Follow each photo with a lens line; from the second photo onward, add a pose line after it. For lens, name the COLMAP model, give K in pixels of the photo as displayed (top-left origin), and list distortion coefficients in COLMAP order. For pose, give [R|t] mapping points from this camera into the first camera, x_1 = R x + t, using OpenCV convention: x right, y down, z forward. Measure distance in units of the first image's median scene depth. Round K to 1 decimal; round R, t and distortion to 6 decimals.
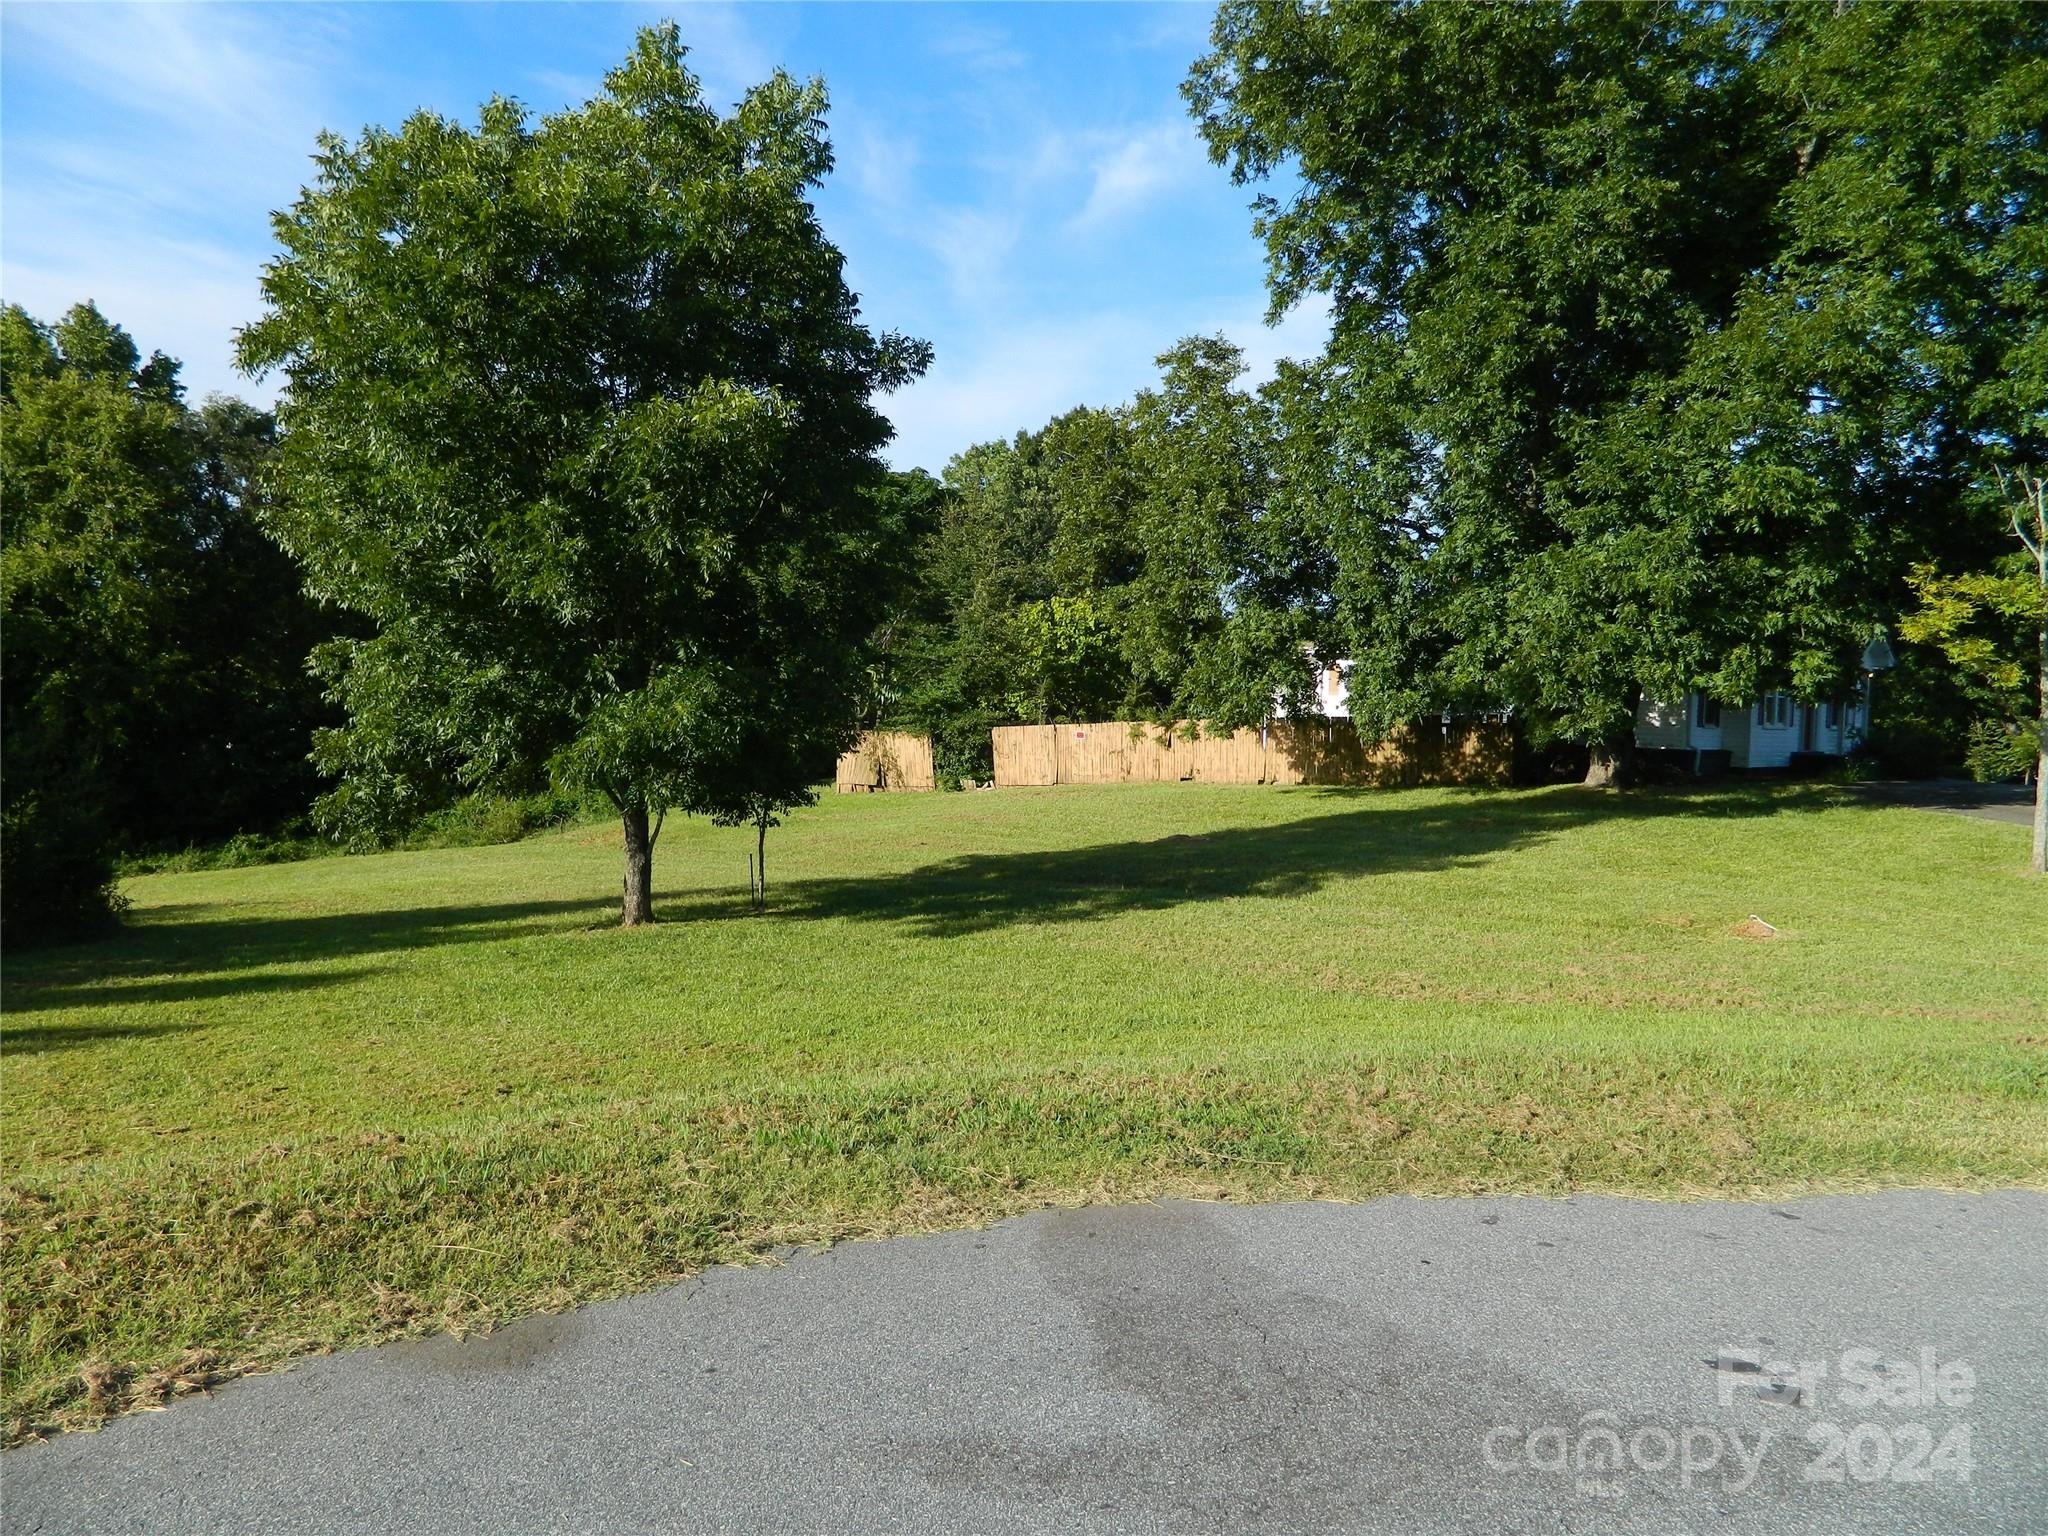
lens RADIAL K [[1508.1, 0, 1016.3], [0, 1508.1, 759.5], [0, 0, 1]] dist [-0.001915, 0.005551]
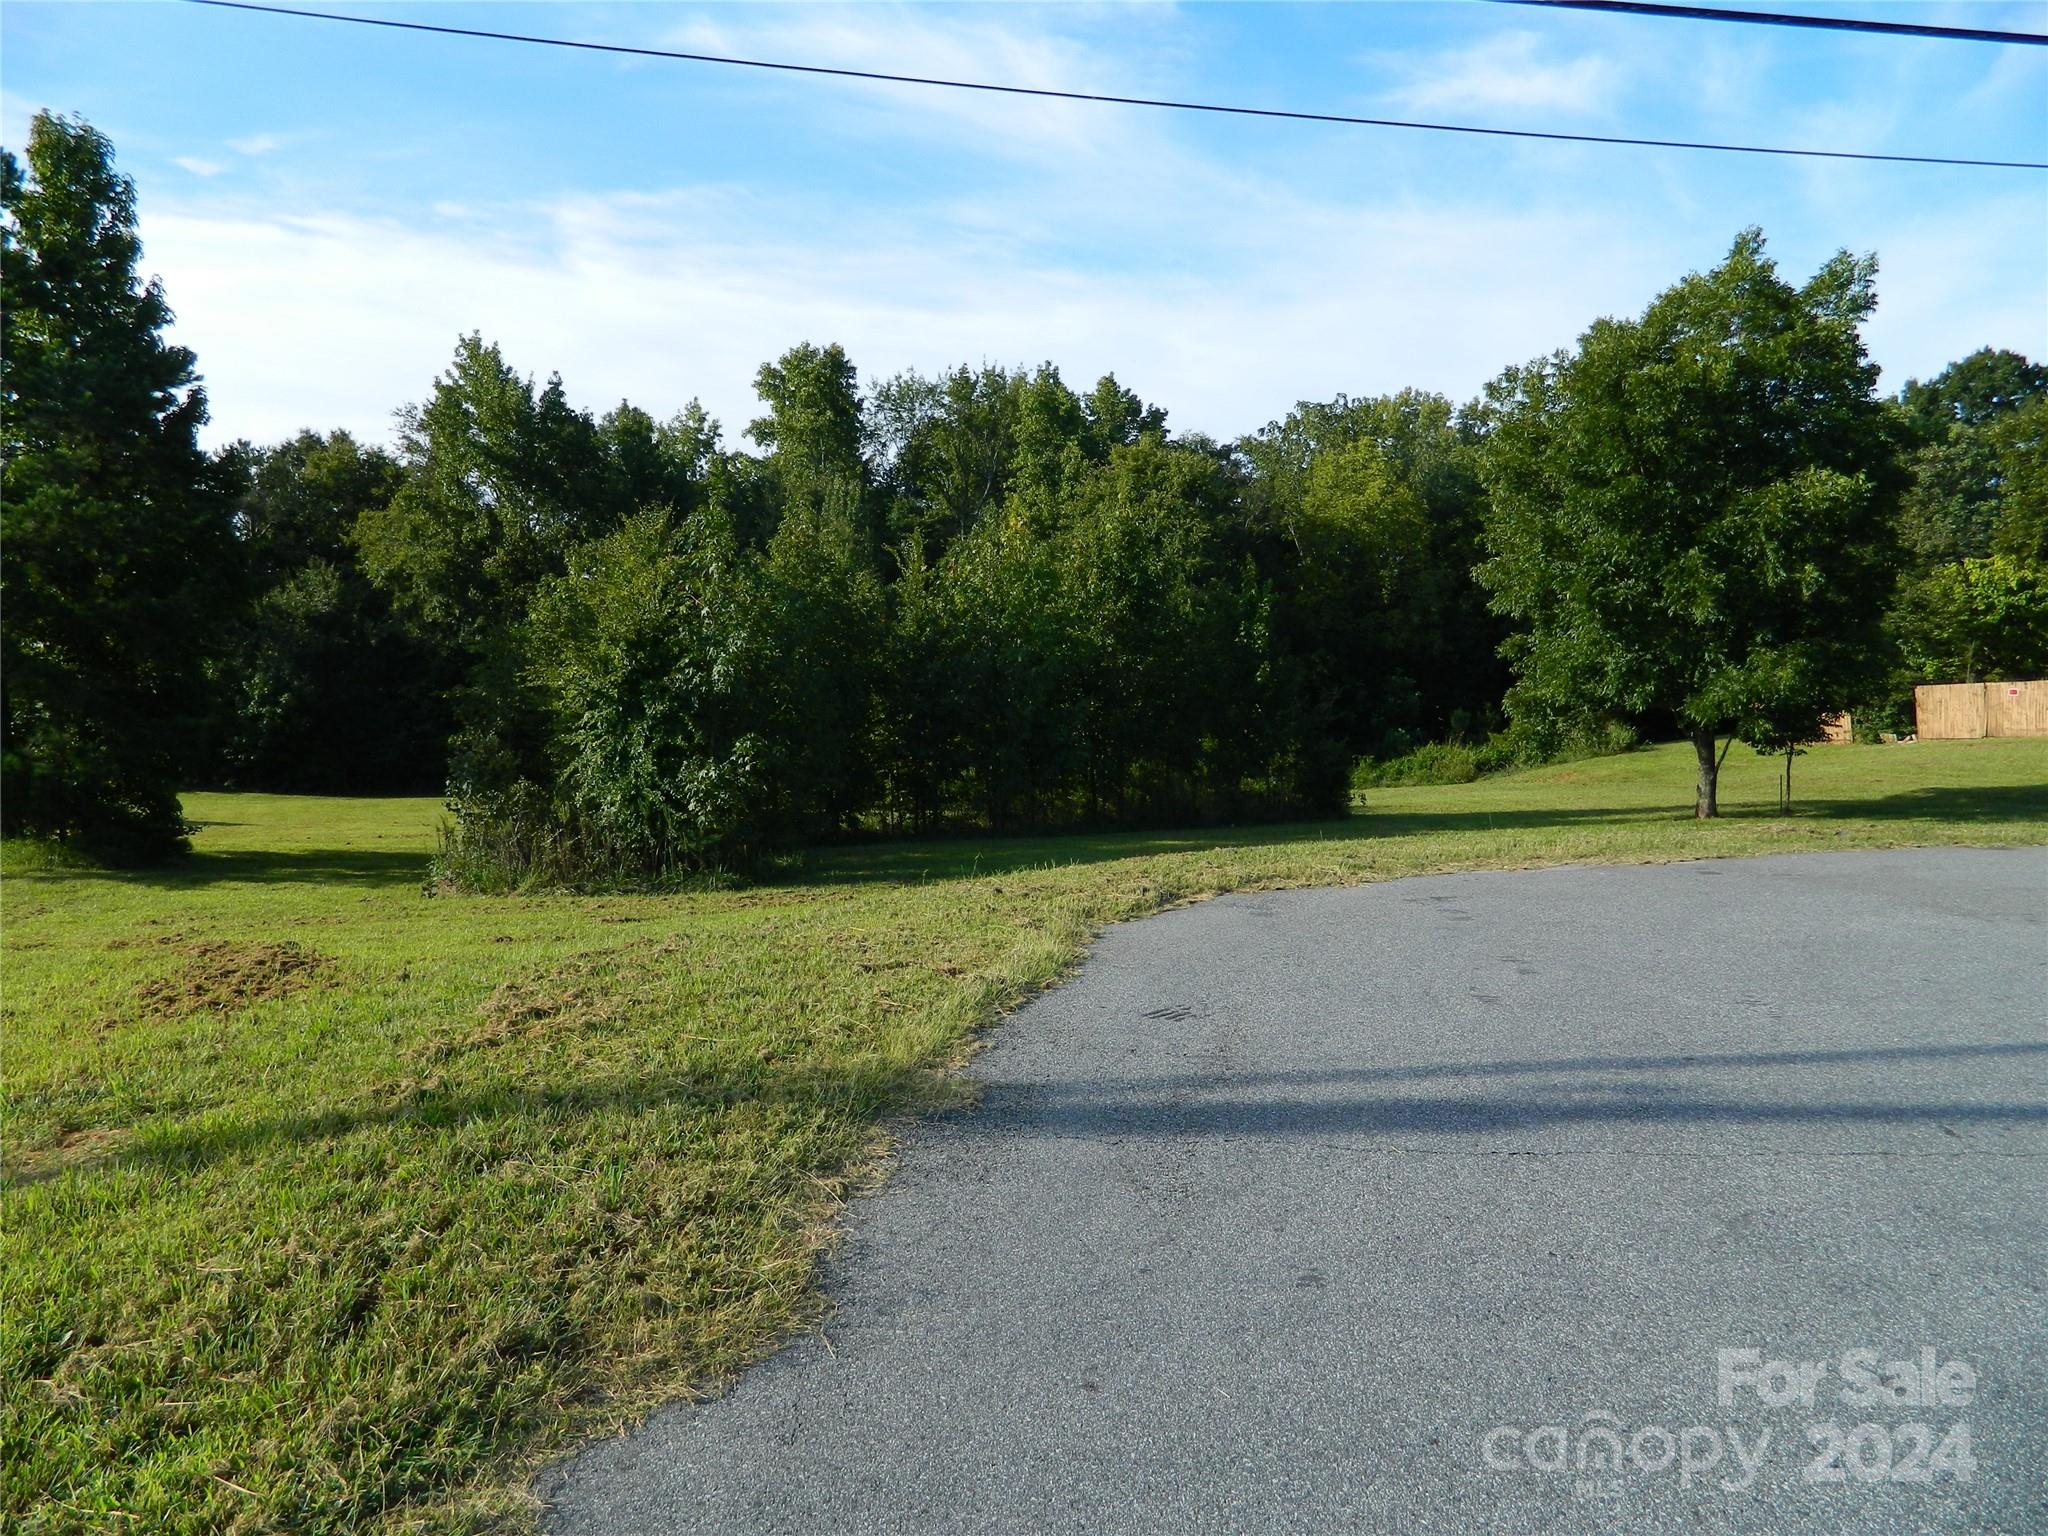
lens RADIAL K [[1508.1, 0, 1016.3], [0, 1508.1, 759.5], [0, 0, 1]] dist [-0.001915, 0.005551]
pose [[0.873486, 0.011579, -0.486711, -0.053892], [-0.000191, 0.999725, 0.023441, 0.006691], [0.486849, -0.020382, 0.873248, -0.290291]]
